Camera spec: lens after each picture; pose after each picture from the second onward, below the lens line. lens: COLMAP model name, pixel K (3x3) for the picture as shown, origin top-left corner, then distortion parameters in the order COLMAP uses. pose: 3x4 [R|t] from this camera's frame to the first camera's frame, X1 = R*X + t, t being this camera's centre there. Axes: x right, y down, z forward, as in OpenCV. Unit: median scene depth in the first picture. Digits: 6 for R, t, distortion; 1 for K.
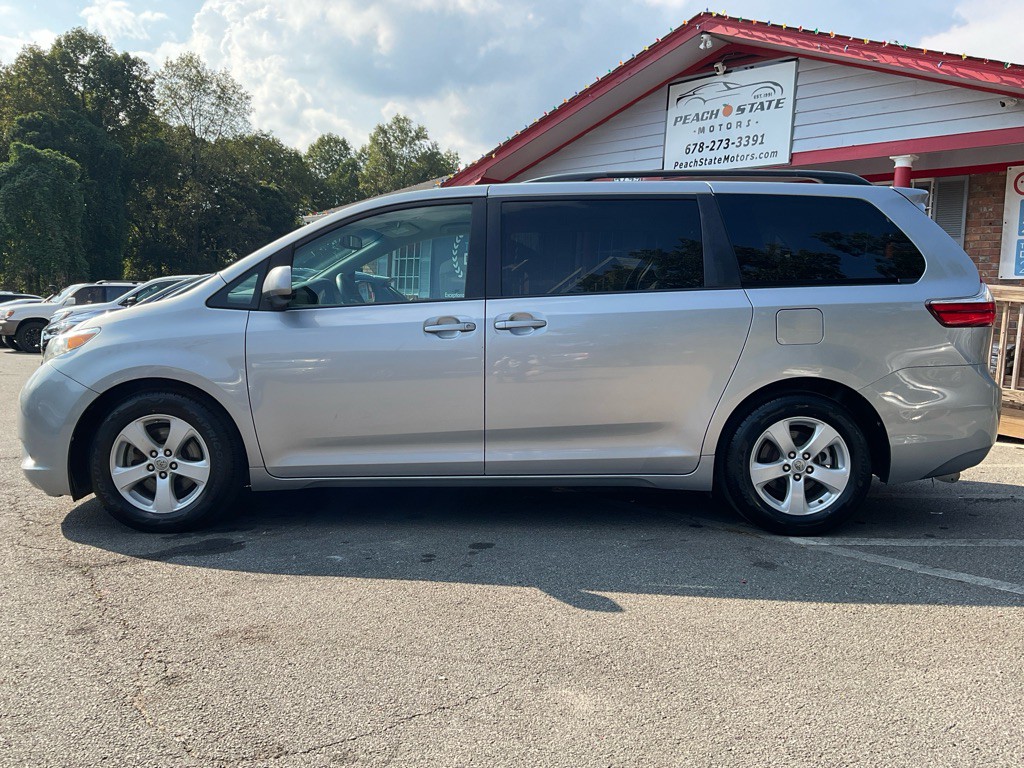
lens RADIAL K [[847.0, 0, 512.0], [0, 847.0, 384.0], [0, 0, 1]] dist [-0.012658, -0.015300]
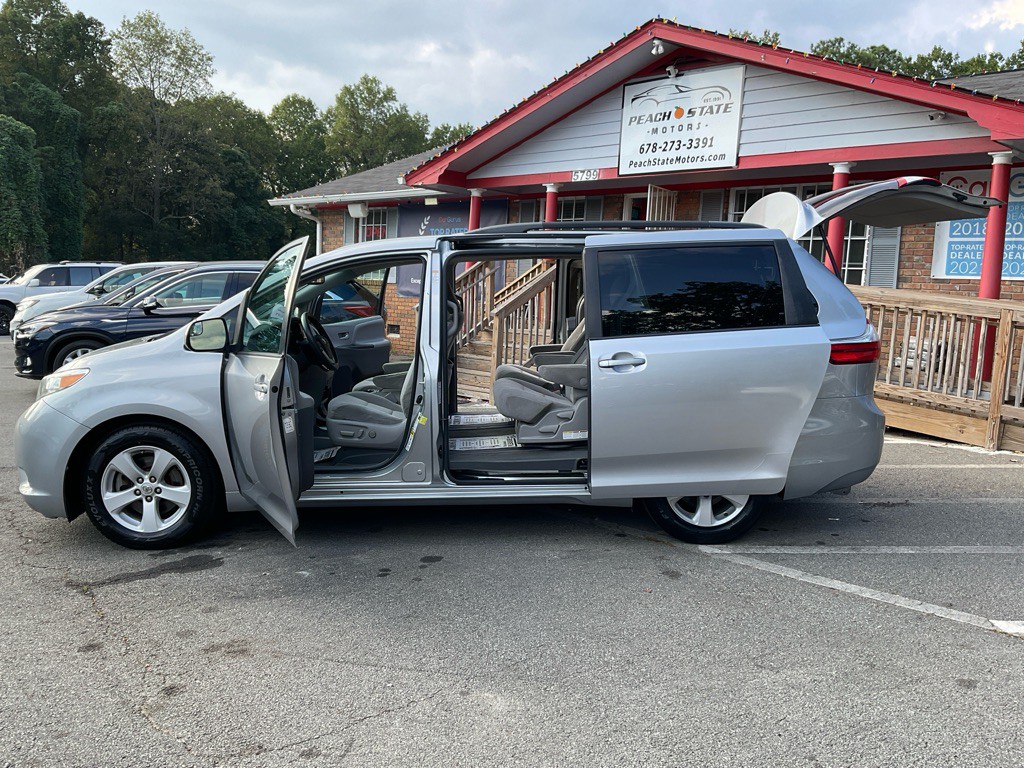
lens RADIAL K [[858.6, 0, 512.0], [0, 858.6, 384.0], [0, 0, 1]] dist [-0.011330, -0.015812]
pose [[0.999491, -0.007734, 0.030956, 0.015118], [0.006502, 0.999191, 0.039689, -0.035086], [-0.031238, -0.039468, 0.998732, -0.060813]]
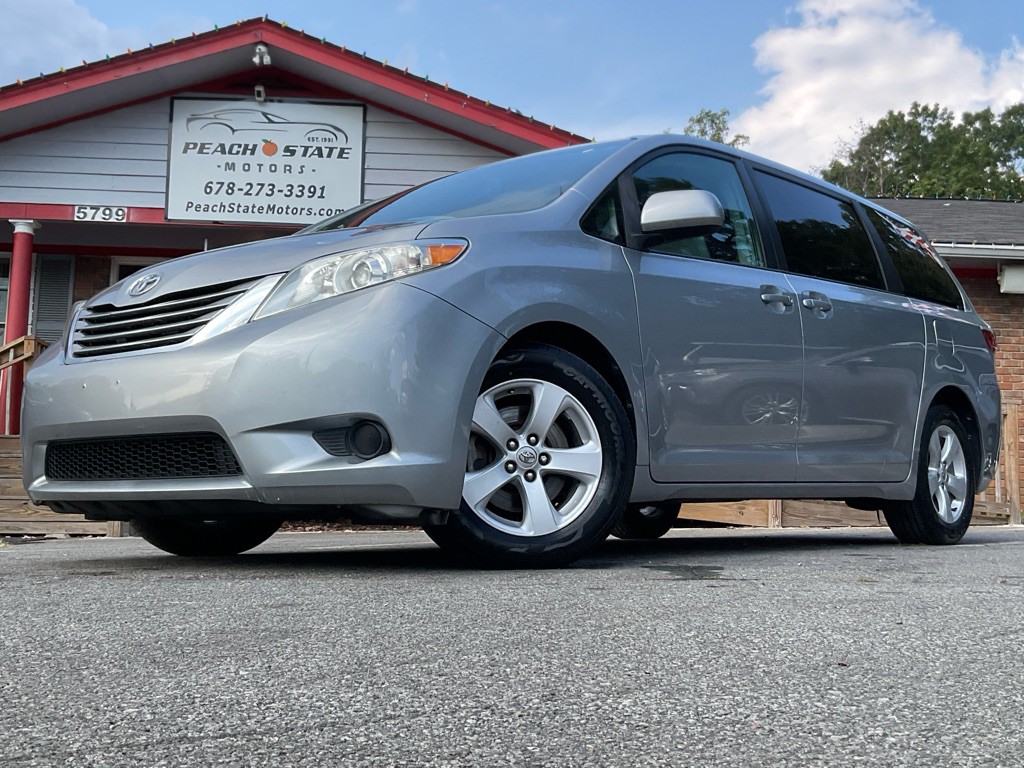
lens RADIAL K [[1194.3, 0, 512.0], [0, 1194.3, 384.0], [0, 0, 1]] dist [0.083185, 0.001208]
pose [[0.643017, 0.066281, 0.762979, -0.443950], [0.071163, 0.986767, -0.145695, 0.067910], [-0.762539, 0.147980, 0.629791, 0.175043]]
